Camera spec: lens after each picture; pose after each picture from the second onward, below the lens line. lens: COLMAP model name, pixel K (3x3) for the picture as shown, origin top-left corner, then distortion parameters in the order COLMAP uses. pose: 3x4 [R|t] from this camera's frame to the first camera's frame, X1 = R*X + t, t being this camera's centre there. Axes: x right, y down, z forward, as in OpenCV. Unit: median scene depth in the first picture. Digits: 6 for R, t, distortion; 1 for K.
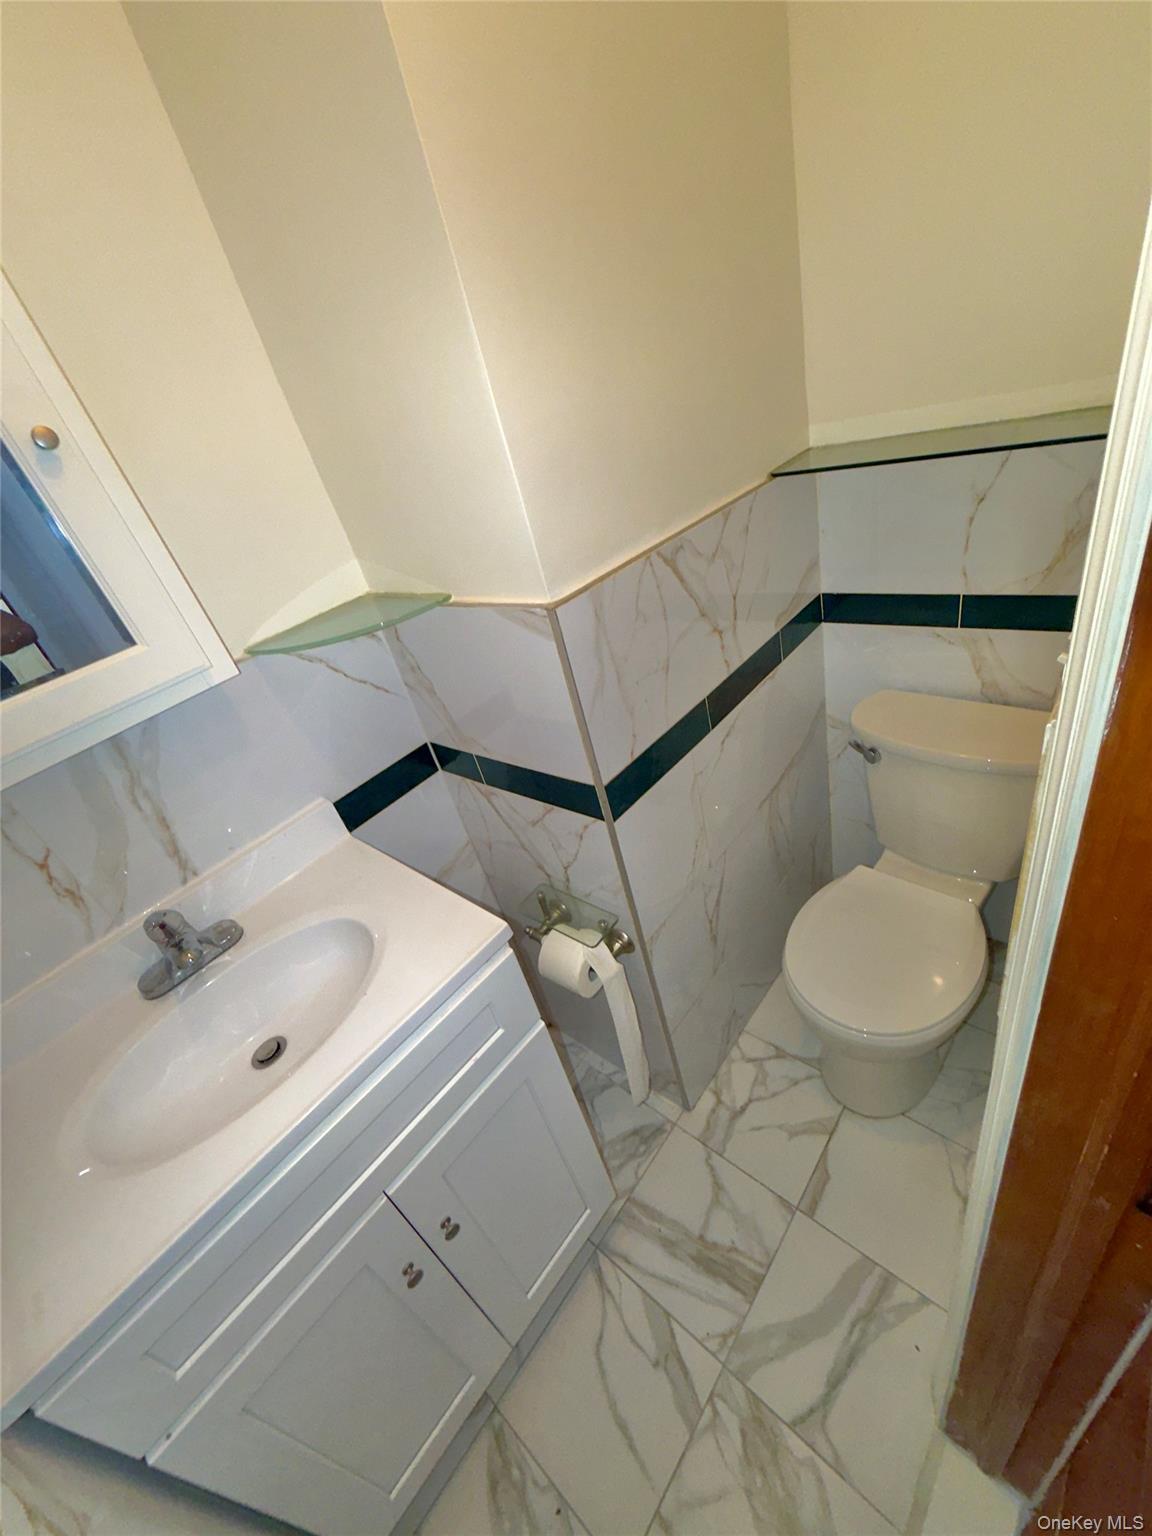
lens RADIAL K [[611.8, 0, 578.6], [0, 611.8, 764.6], [0, 0, 1]] dist [-0.000627, -0.000636]
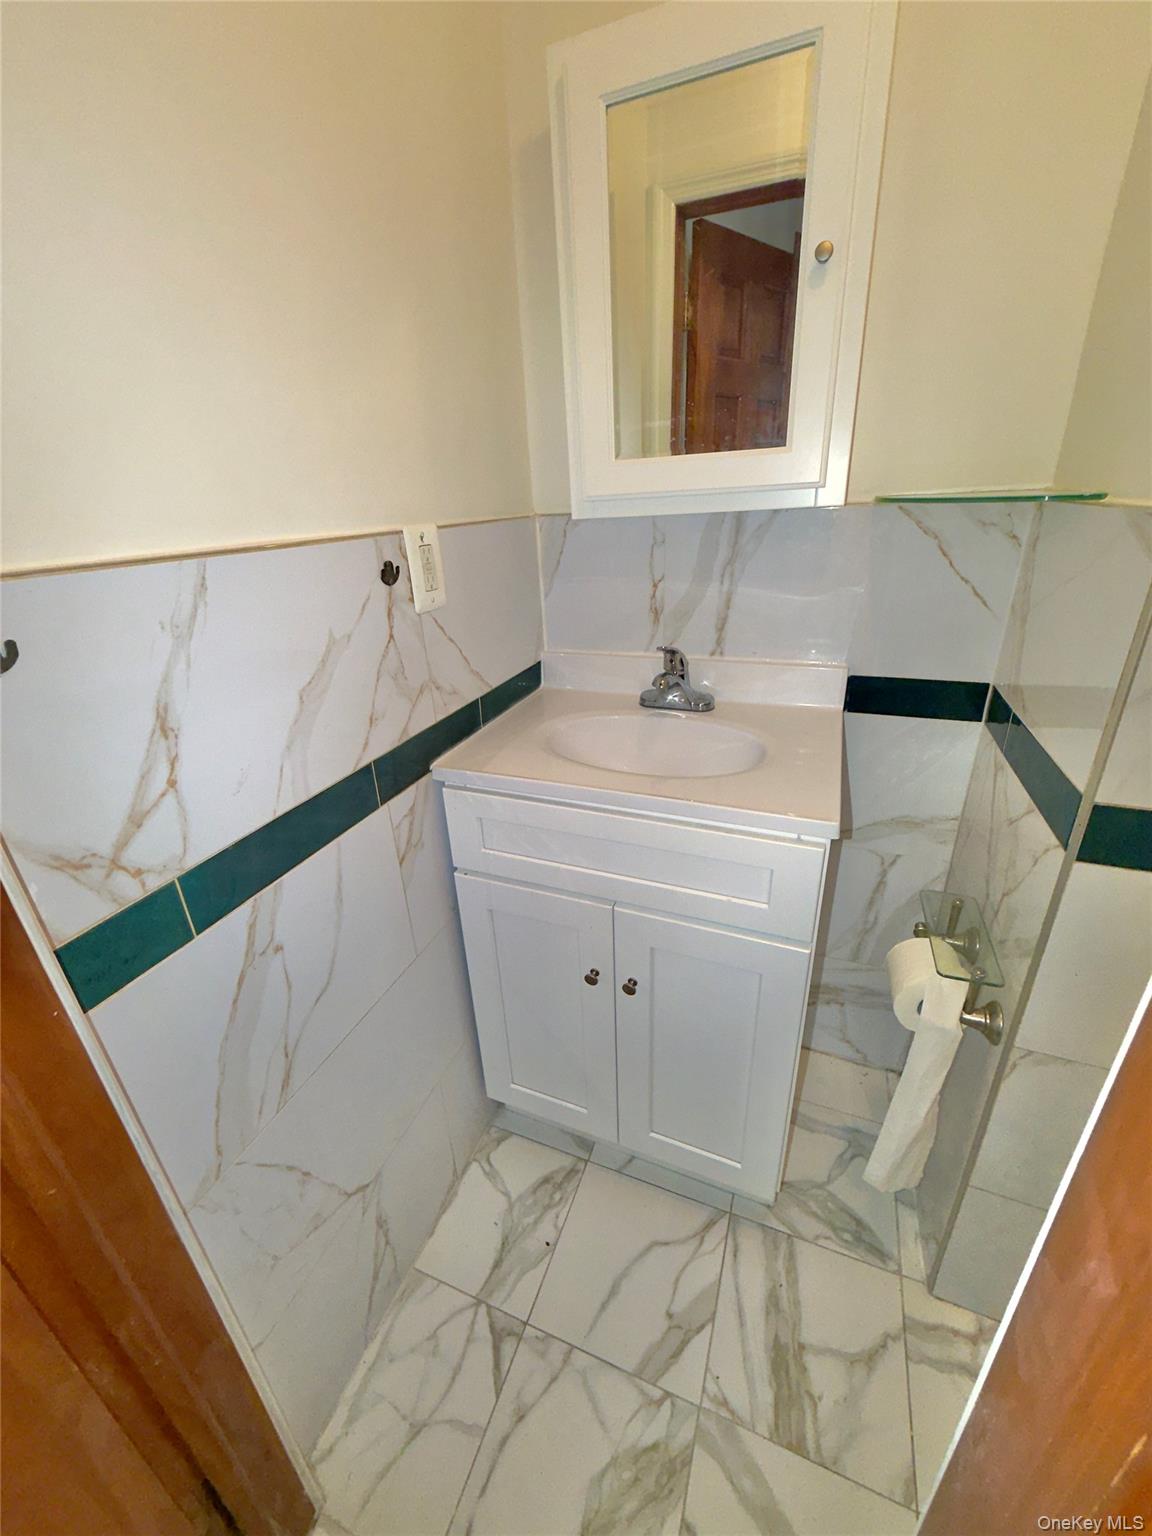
lens RADIAL K [[611.8, 0, 579.3], [0, 611.8, 765.7], [0, 0, 1]] dist [-0.000627, -0.000636]
pose [[0.333443, 0.574953, -0.747158, 0.295470], [-0.526089, 0.771122, 0.358610, 0.052781], [0.782334, 0.273496, 0.559601, 0.121694]]
